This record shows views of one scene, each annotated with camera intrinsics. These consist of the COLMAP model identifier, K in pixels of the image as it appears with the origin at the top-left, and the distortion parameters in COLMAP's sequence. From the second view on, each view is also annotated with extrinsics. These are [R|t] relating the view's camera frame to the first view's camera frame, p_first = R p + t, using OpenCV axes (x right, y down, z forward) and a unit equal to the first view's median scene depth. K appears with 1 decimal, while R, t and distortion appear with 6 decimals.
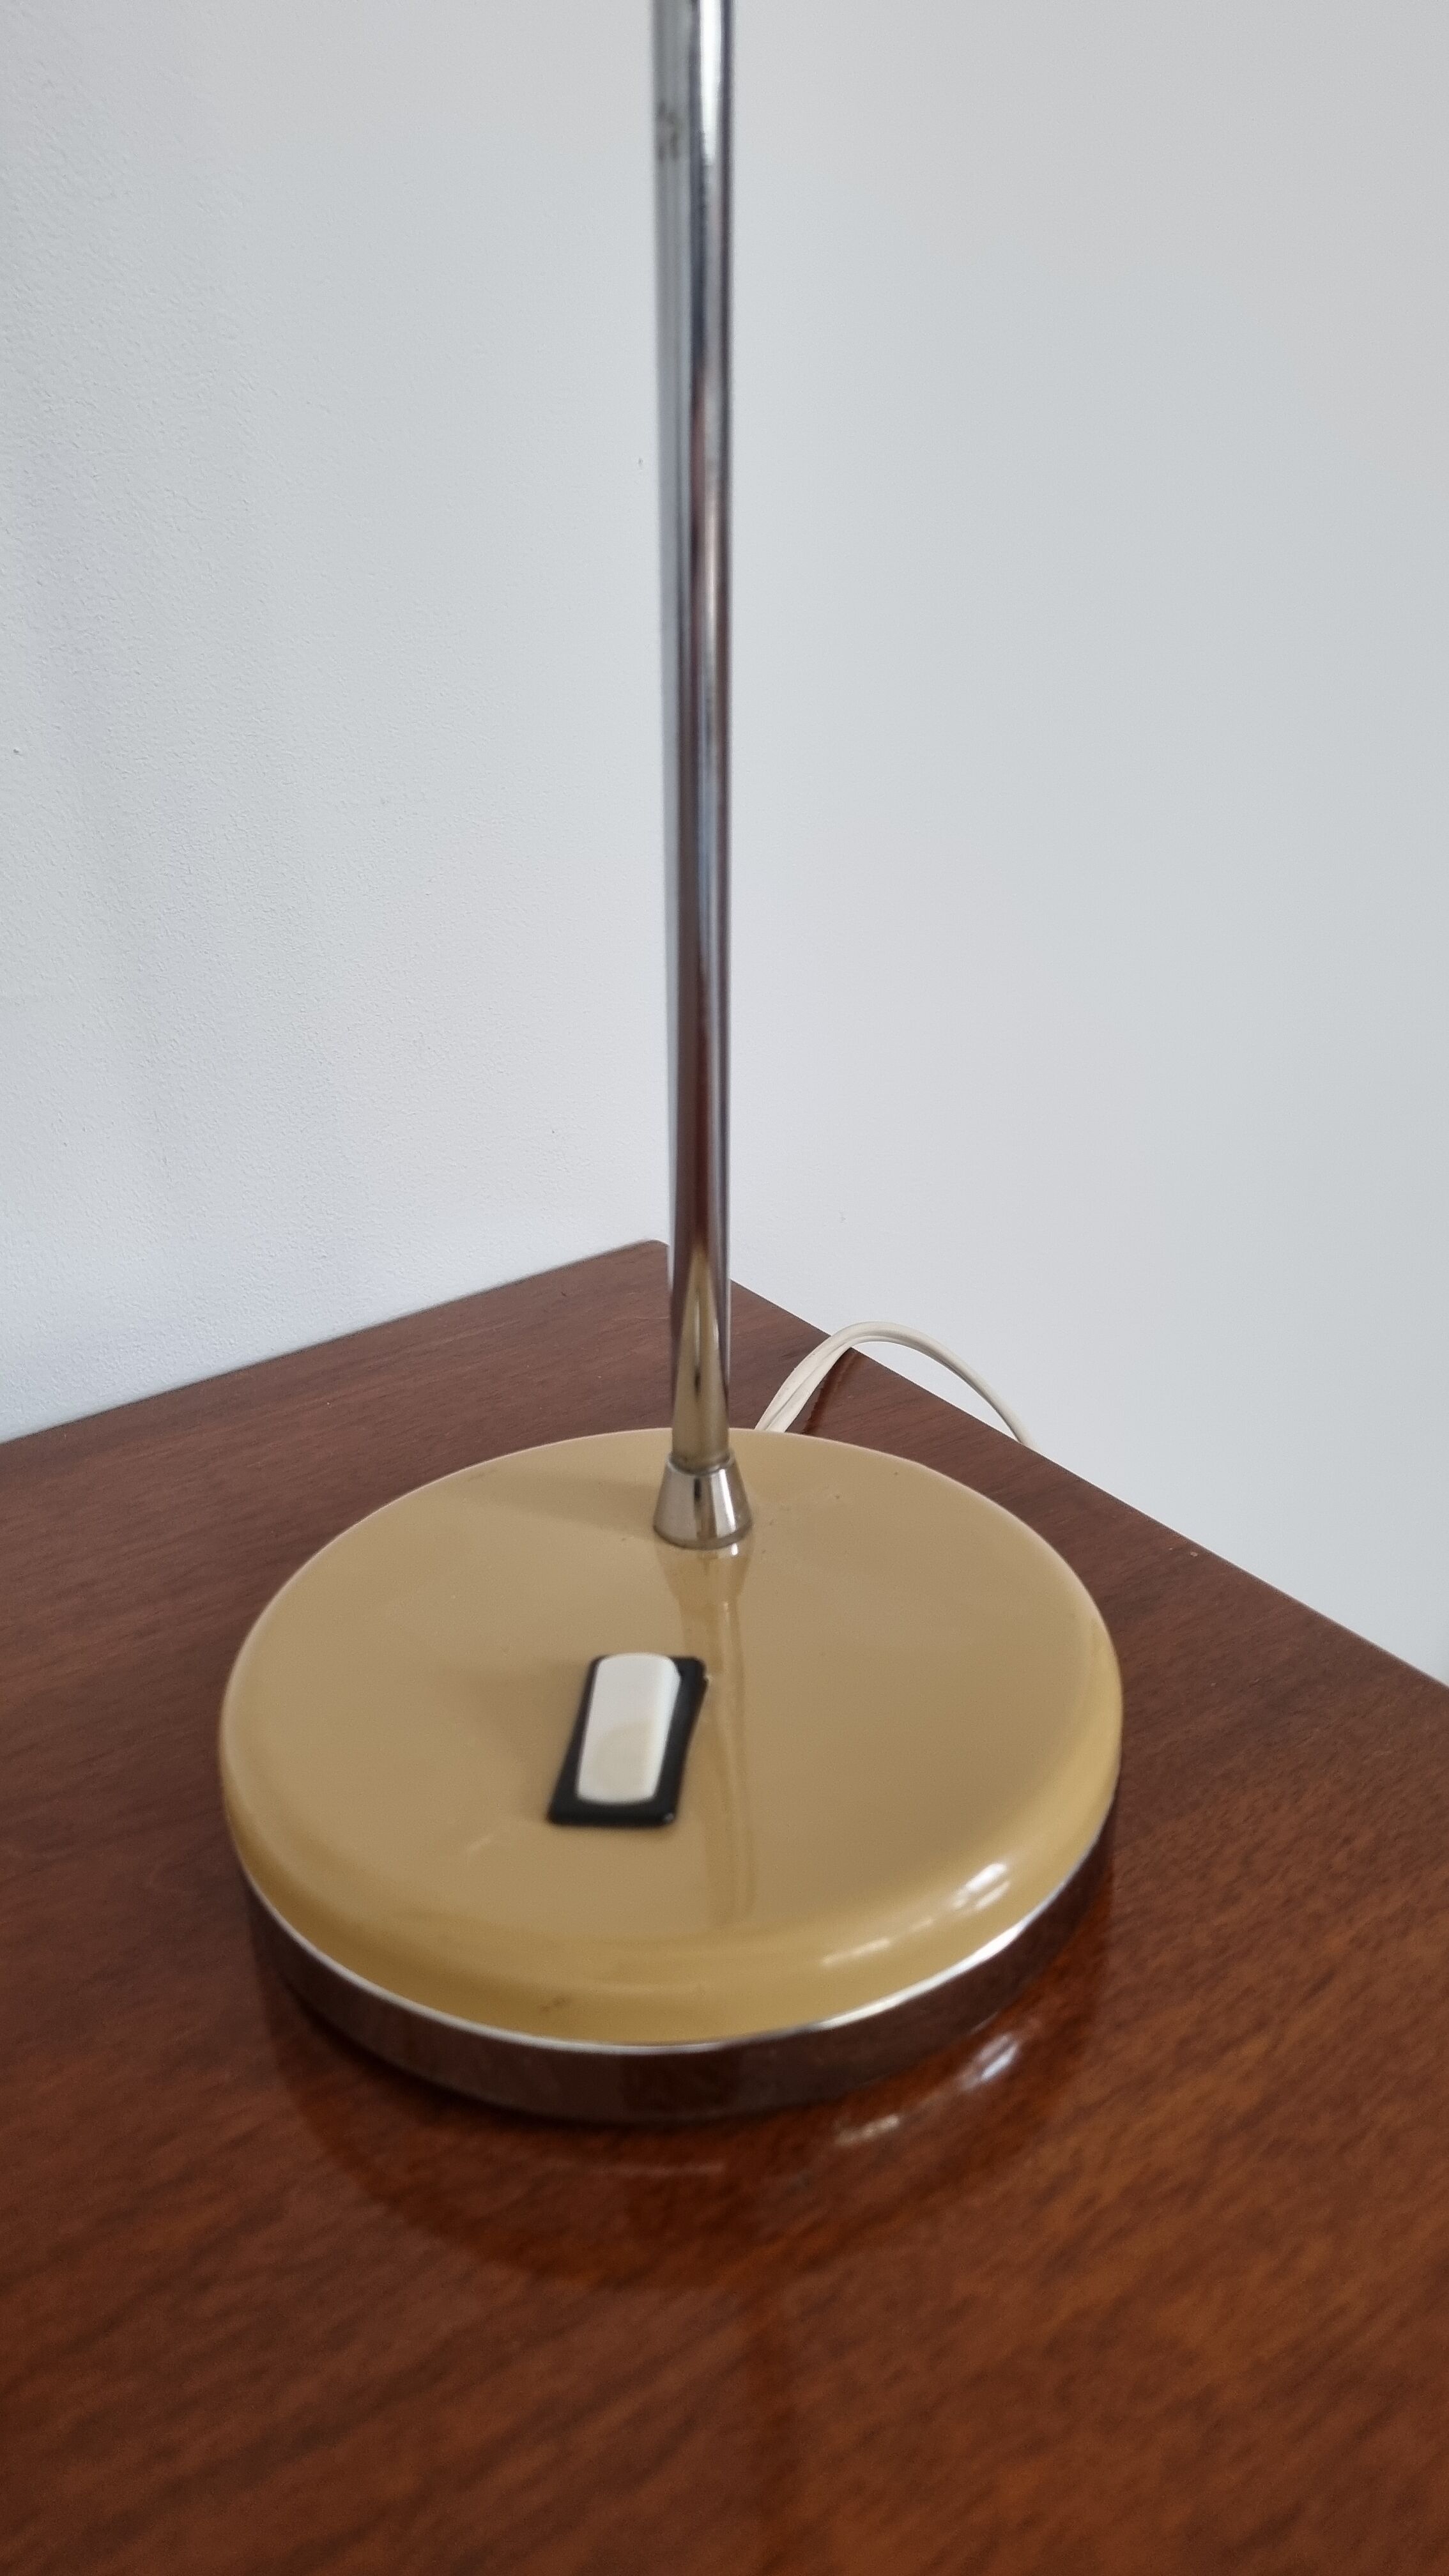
lens RADIAL K [[1954.9, 0, 766.8], [0, 1954.9, 1315.8], [0, 0, 1]] dist [0.027434, -0.025840]
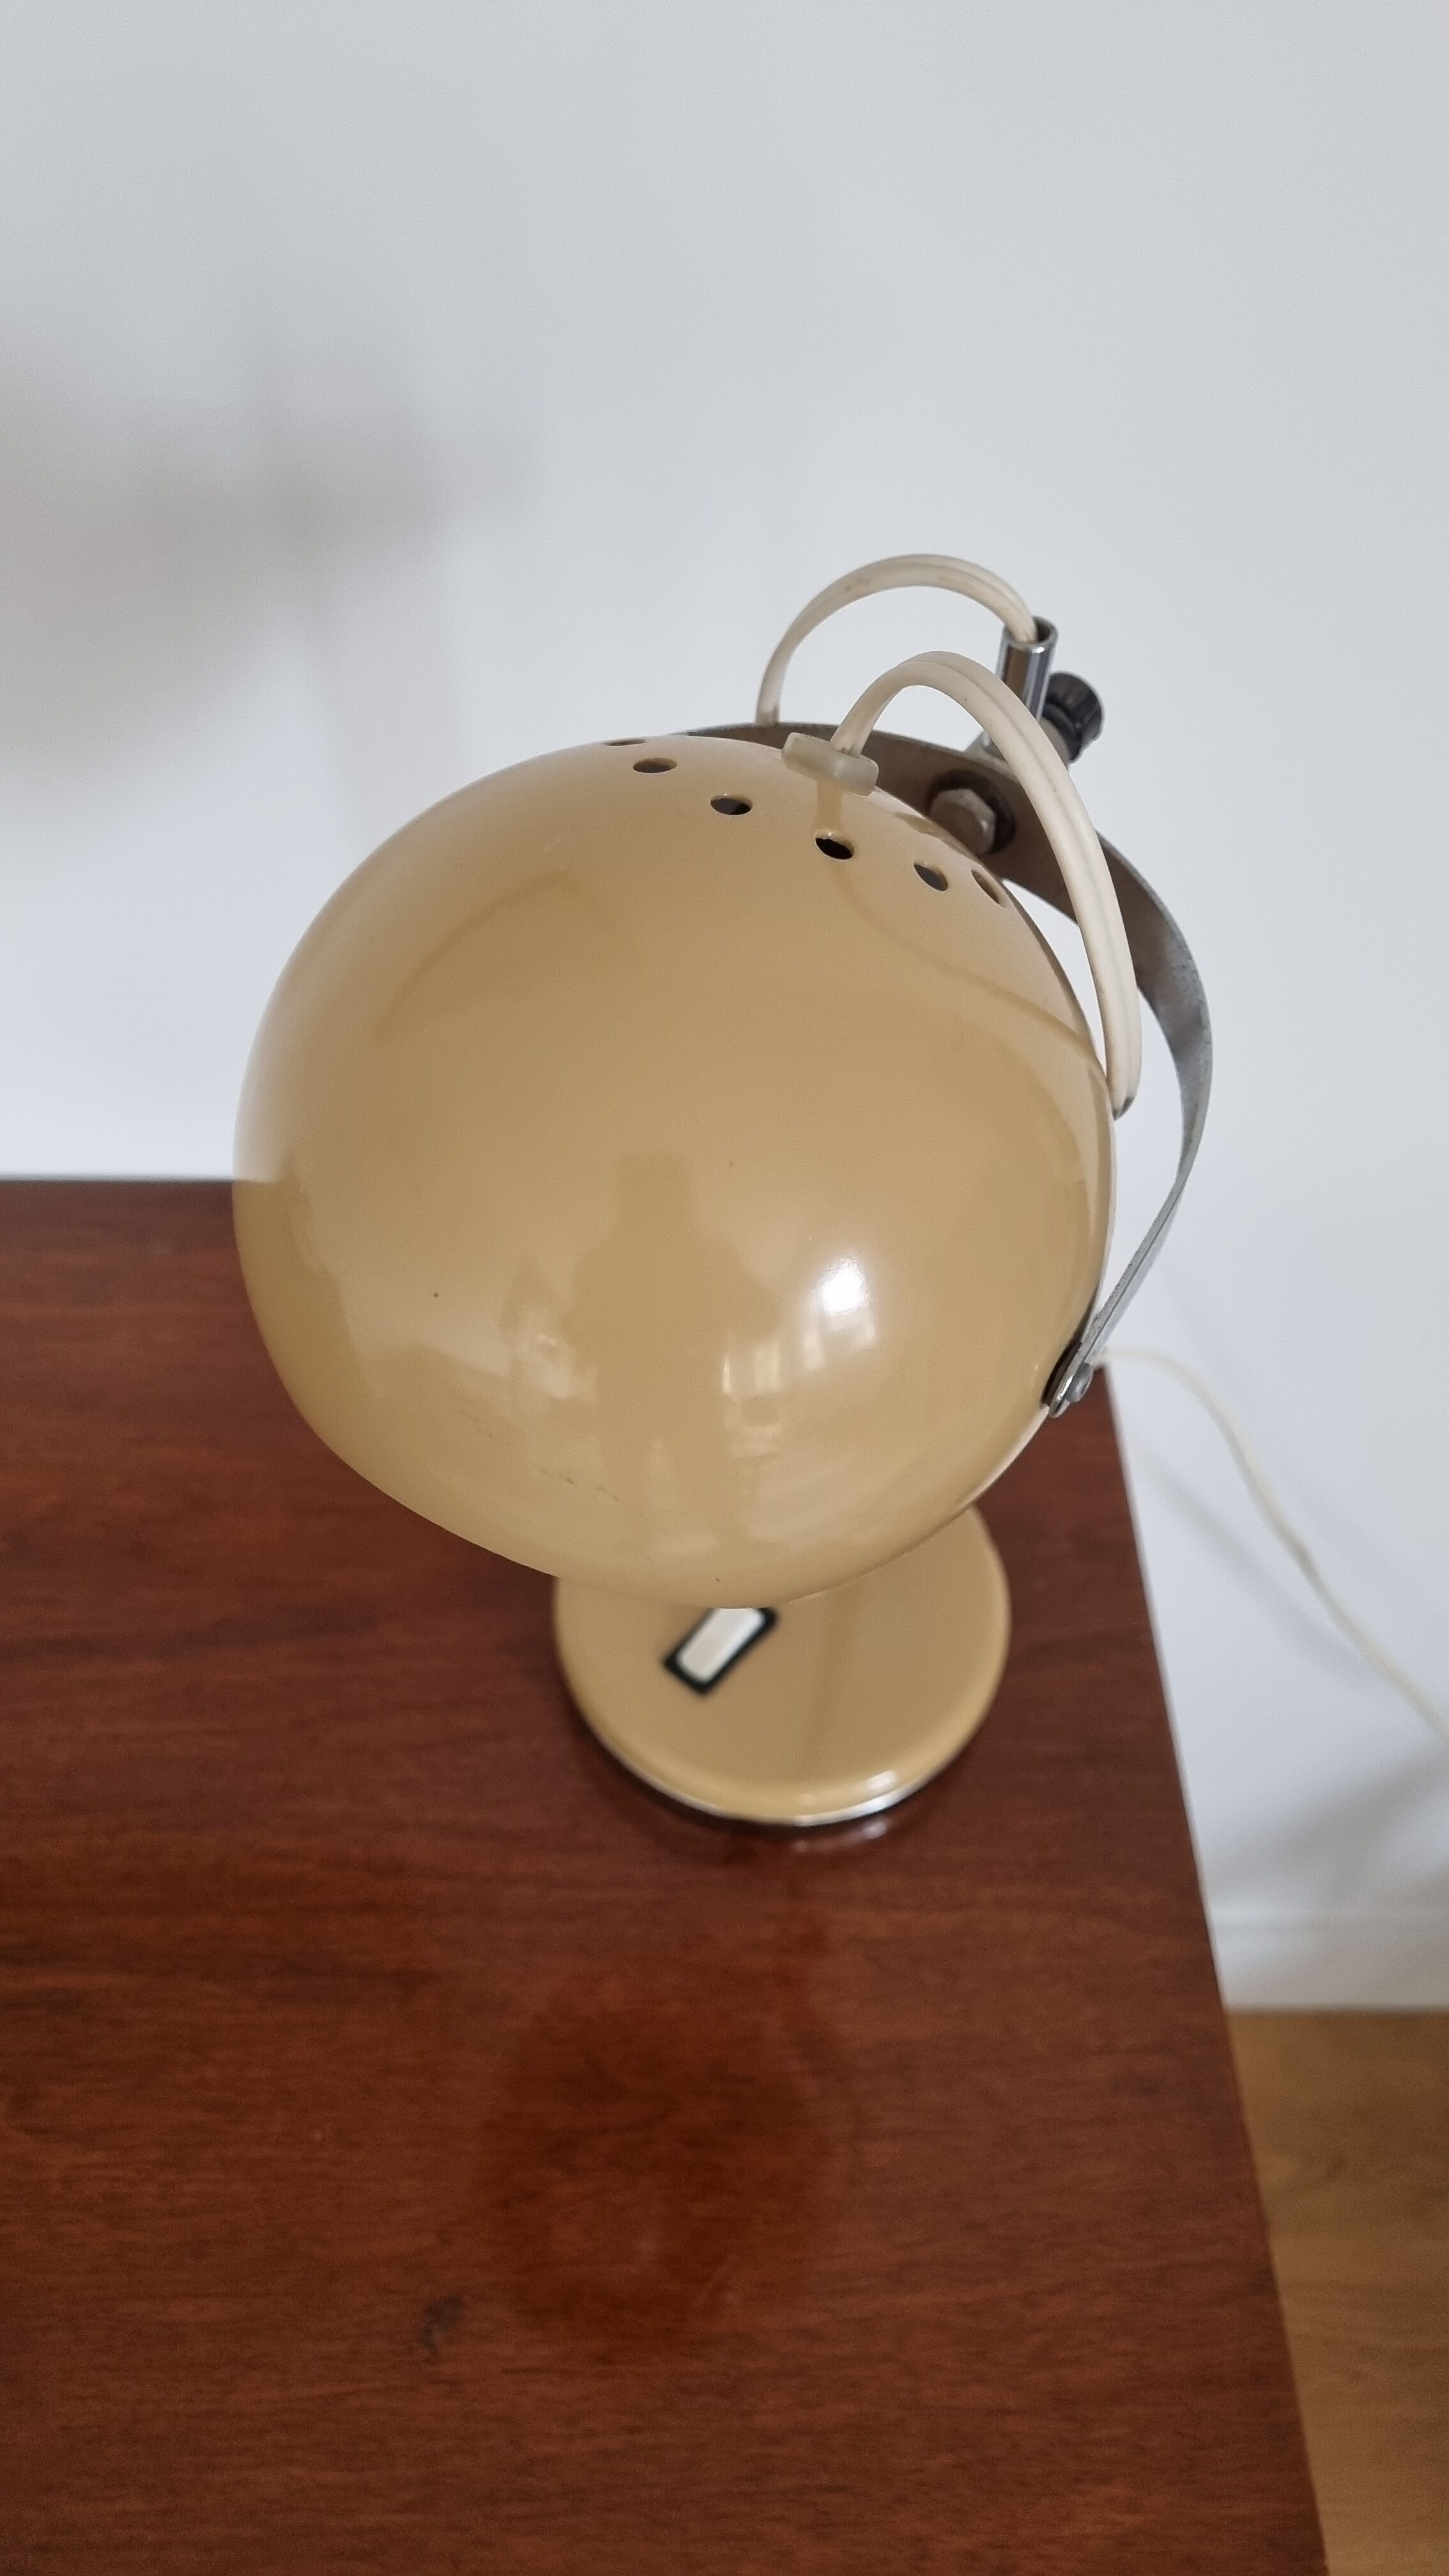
lens RADIAL K [[1954.9, 0, 725.1], [0, 1954.9, 1341.8], [0, 0, 1]] dist [0.027434, -0.025840]
pose [[0.824853, 0.484184, -0.291861, 0.410953], [-0.310923, 0.819683, 0.481089, -1.106137], [0.472169, -0.306082, 0.826662, -0.658270]]
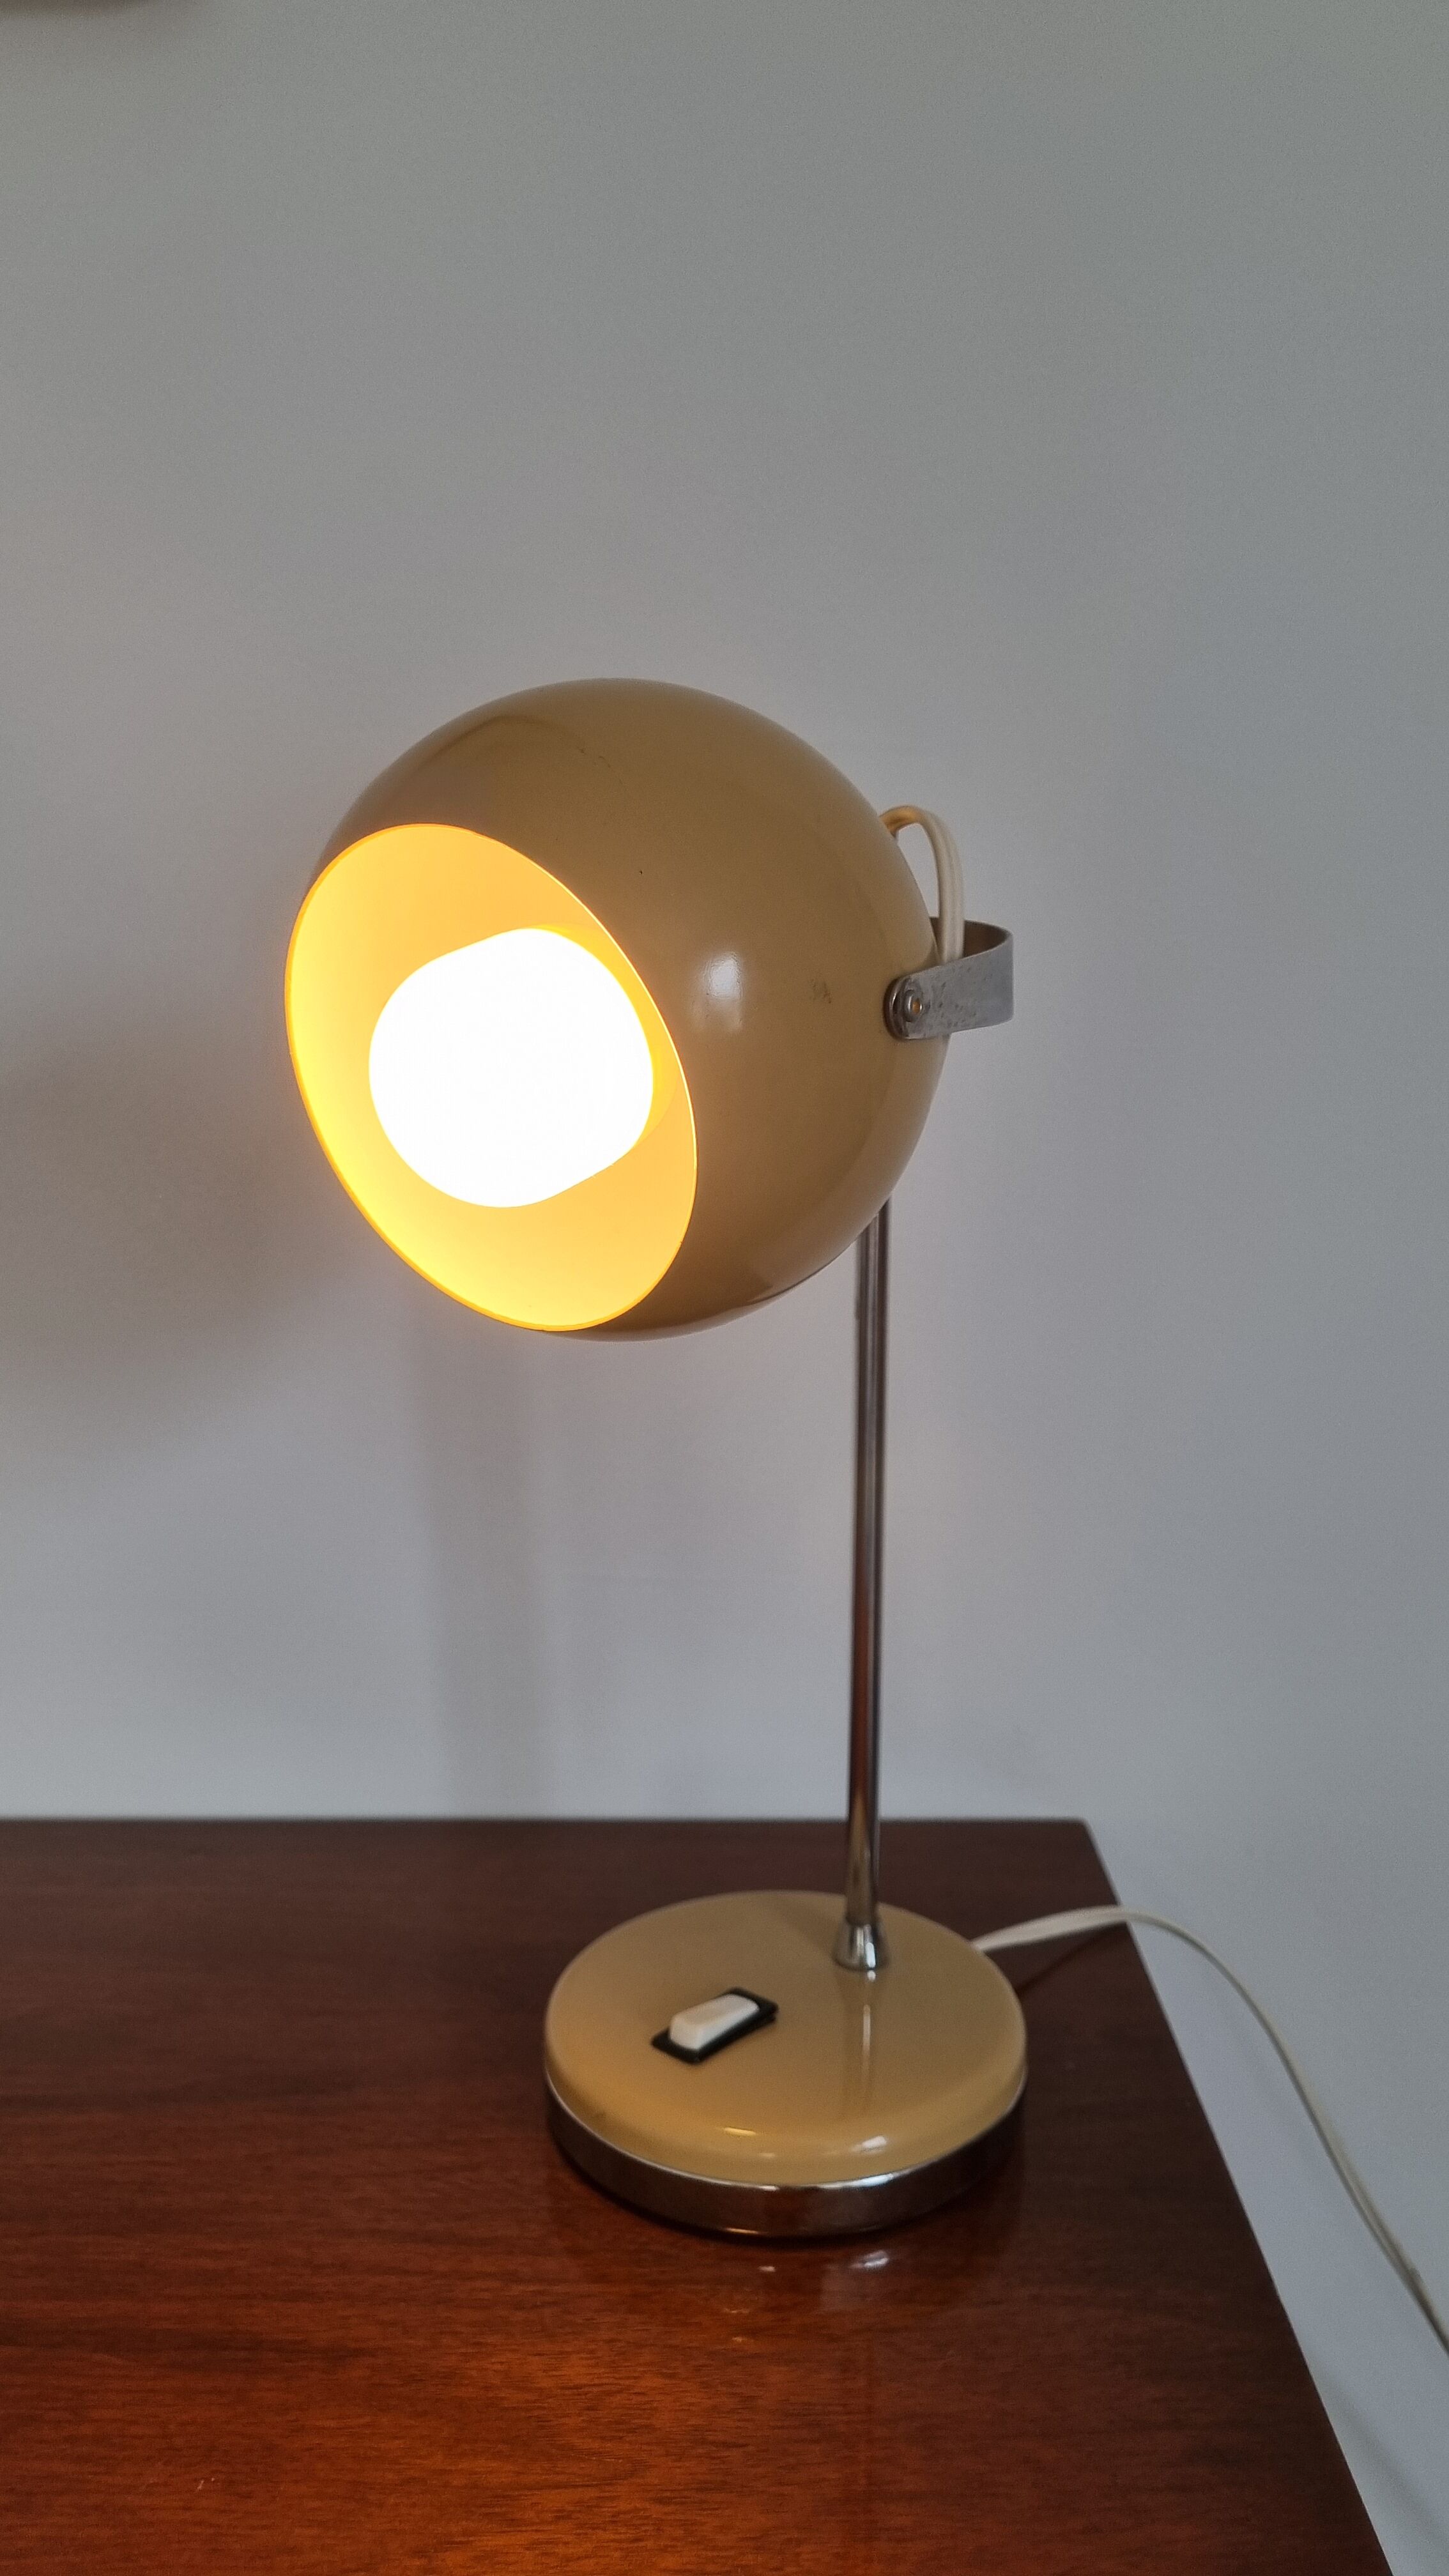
lens RADIAL K [[1954.9, 0, 757.8], [0, 1954.9, 1317.5], [0, 0, 1]] dist [0.027434, -0.025840]
pose [[0.815709, 0.135582, -0.562349, 1.027390], [-0.284204, 0.940656, -0.185458, -0.105262], [0.503832, 0.311101, 0.805835, -0.826094]]
